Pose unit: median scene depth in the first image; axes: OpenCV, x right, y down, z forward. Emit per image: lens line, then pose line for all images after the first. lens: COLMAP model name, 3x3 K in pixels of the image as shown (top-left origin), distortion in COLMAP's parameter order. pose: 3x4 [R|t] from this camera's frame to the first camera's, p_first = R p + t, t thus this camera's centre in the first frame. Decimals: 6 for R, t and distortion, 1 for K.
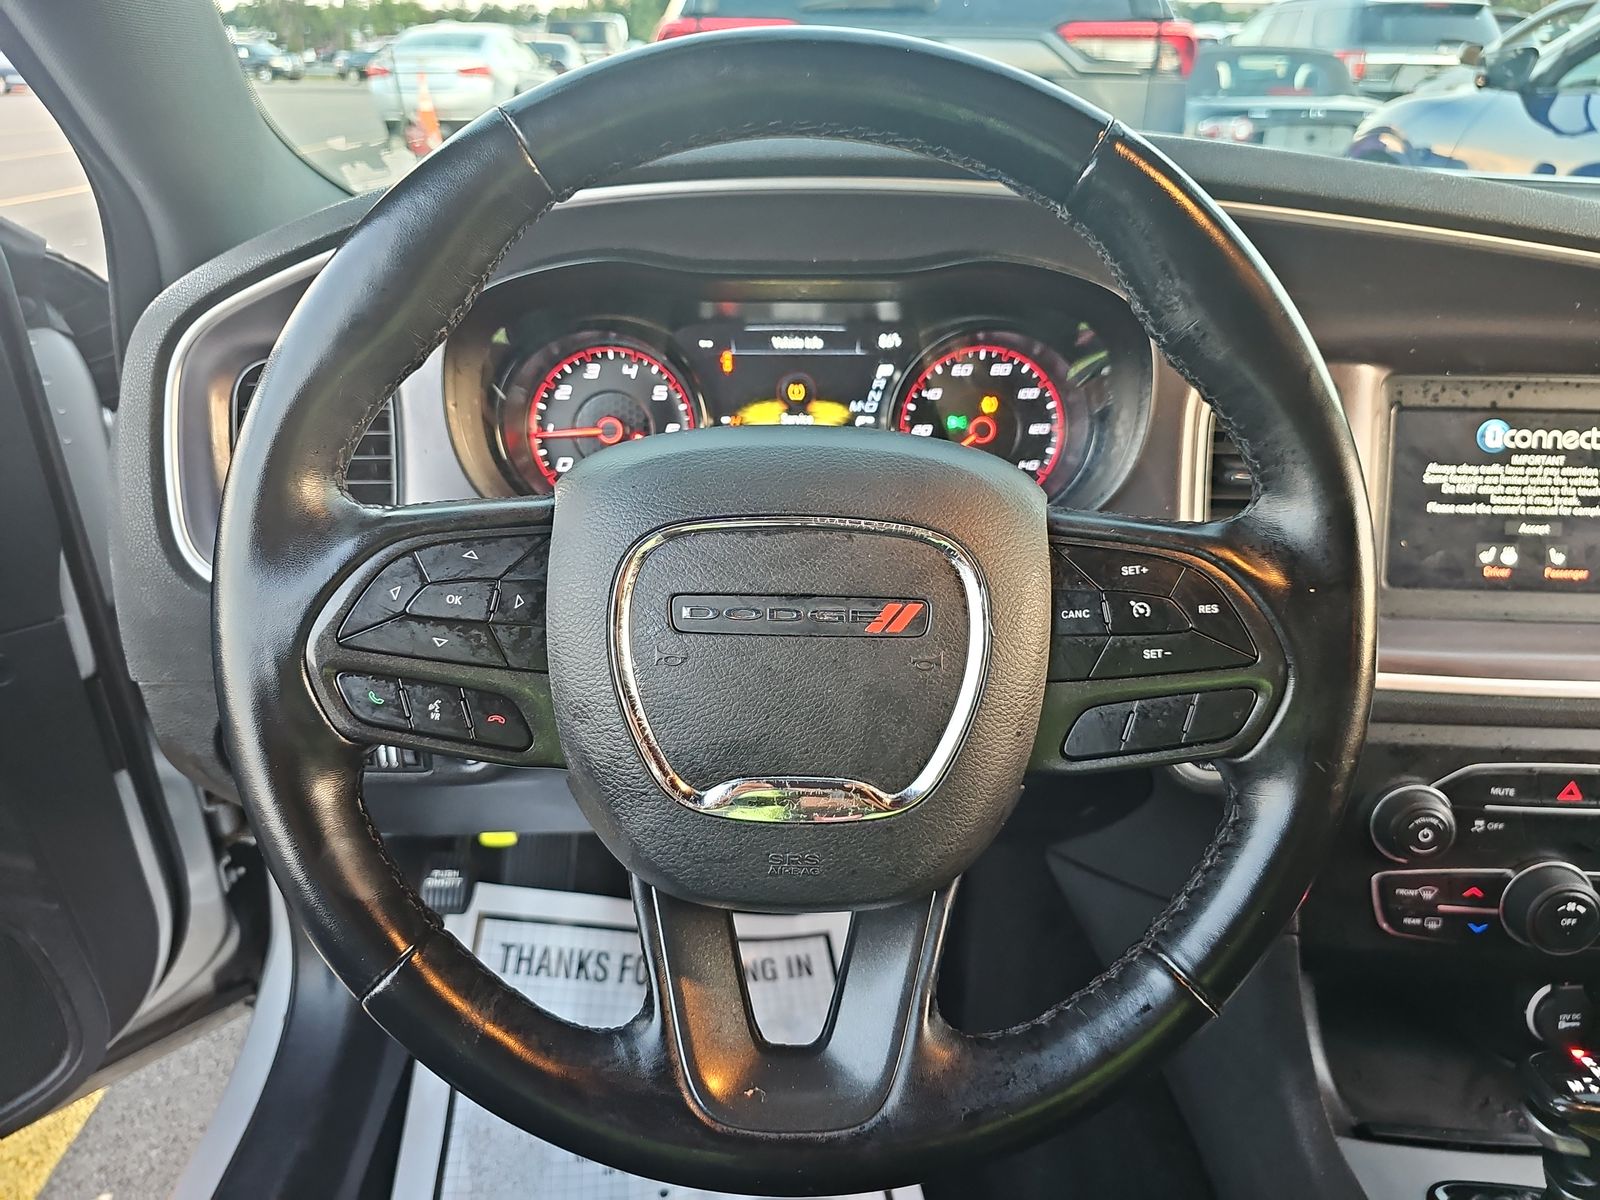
lens RADIAL K [[1071.0, 0, 801.3], [0, 1071.0, 602.9], [0, 0, 1]] dist [0.002874, -0.024204]
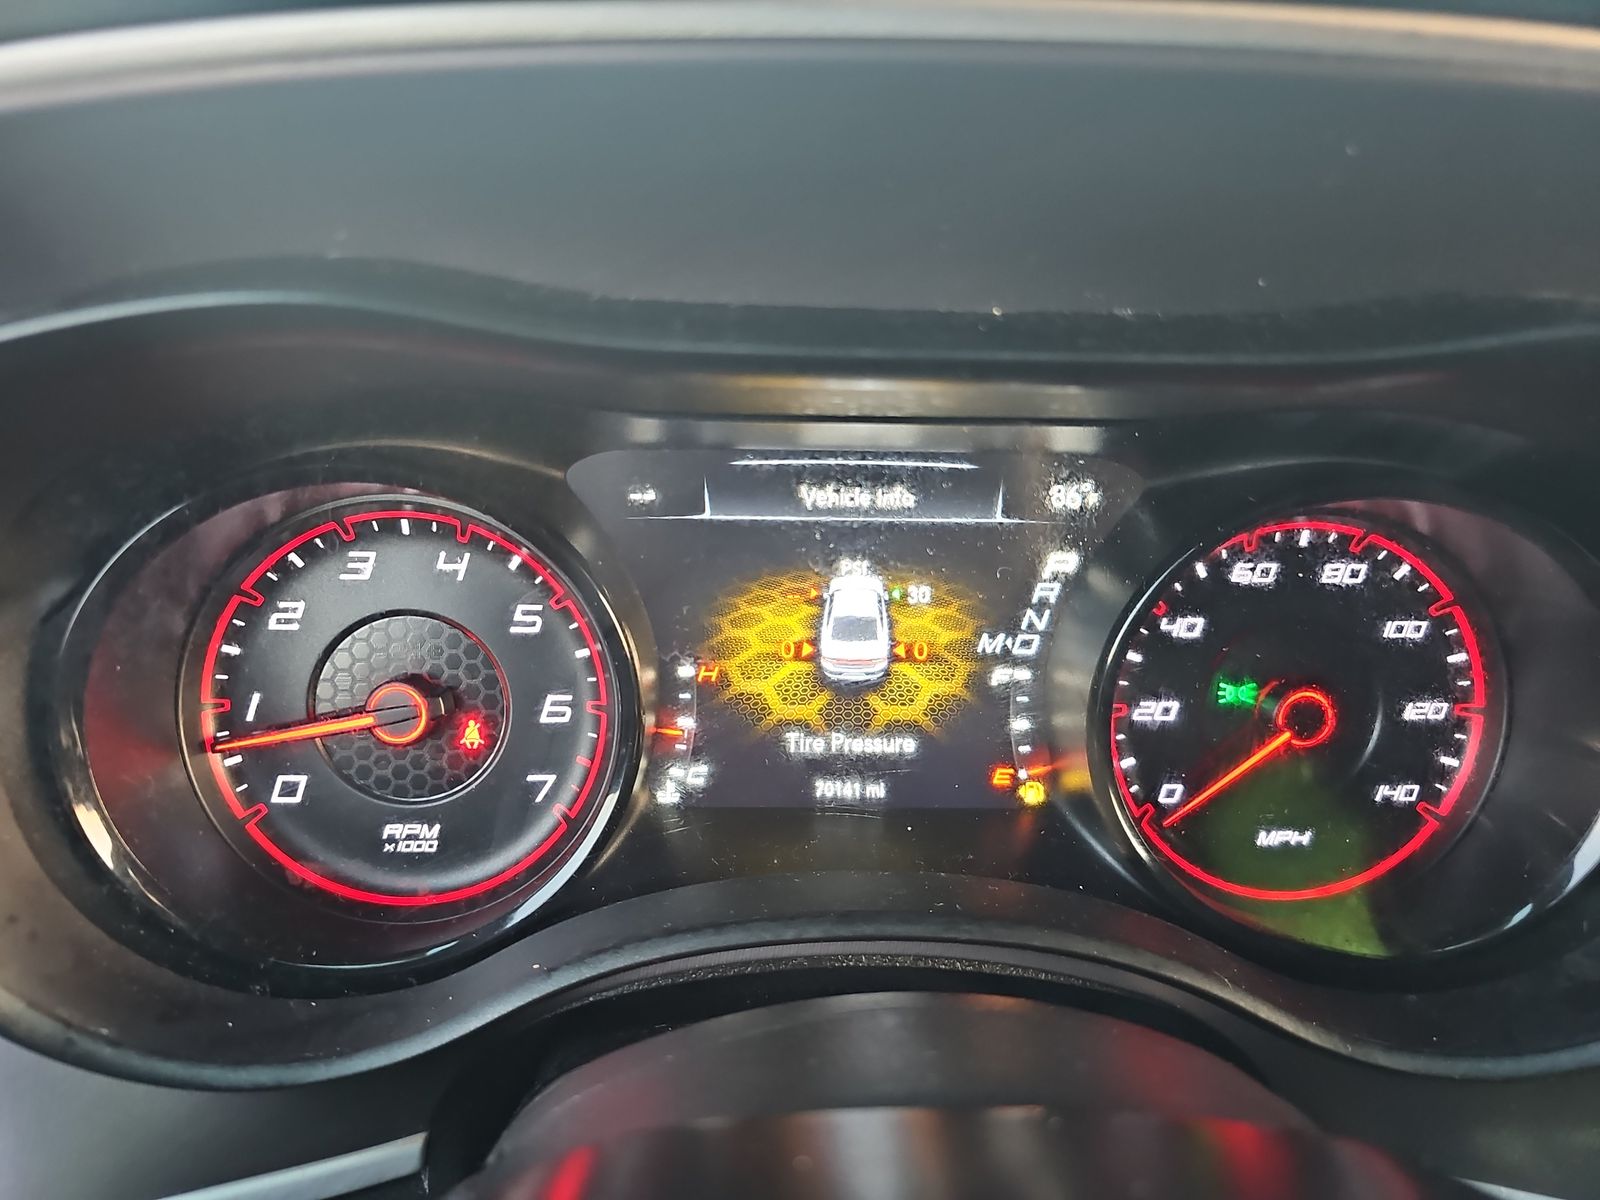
lens RADIAL K [[1071.0, 0, 792.7], [0, 1071.0, 599.3], [0, 0, 1]] dist [0.002874, -0.024204]
pose [[0.998826, 0.010931, 0.047200, -0.050305], [-0.009532, 0.999511, -0.029766, -0.192374], [-0.047502, 0.029282, 0.998442, 0.588659]]
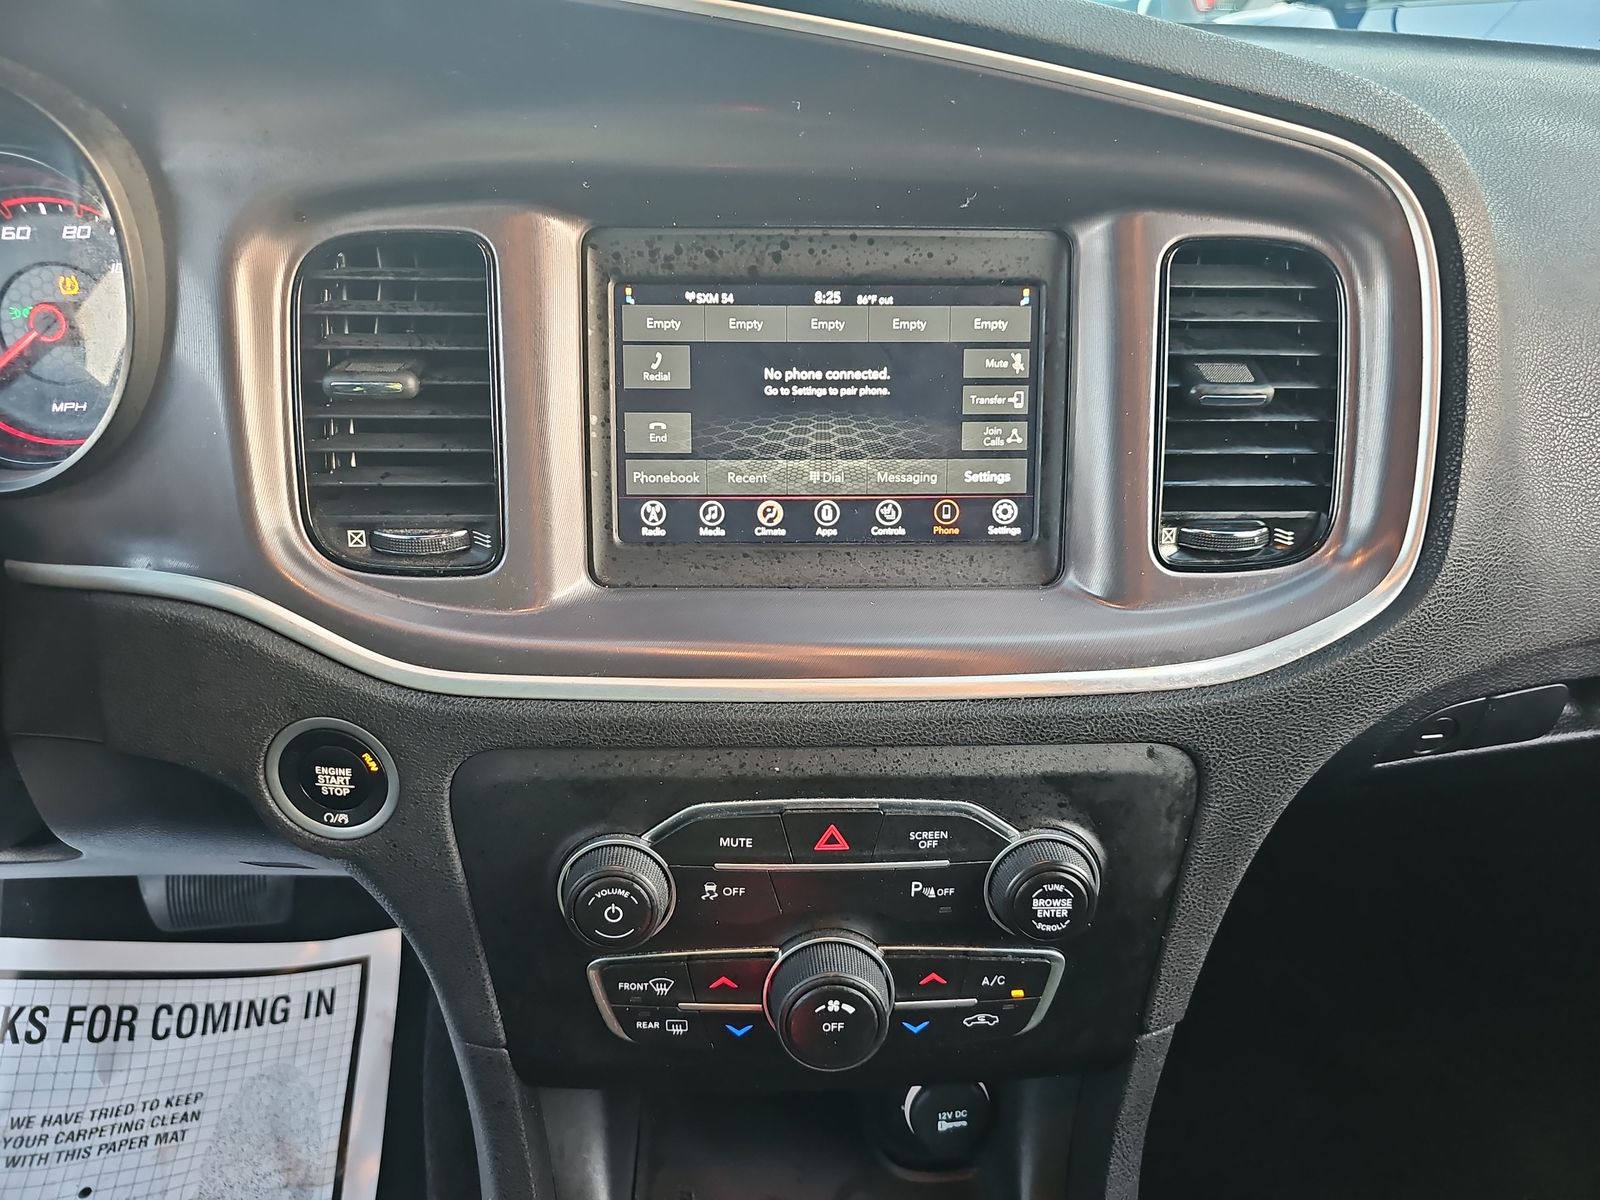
lens RADIAL K [[1071.0, 0, 809.7], [0, 1071.0, 596.6], [0, 0, 1]] dist [0.002874, -0.024204]
pose [[0.995277, -0.031531, 0.091814, 0.572754], [0.027077, 0.998414, 0.049352, -0.010871], [-0.093225, -0.046633, 0.994552, 0.285906]]
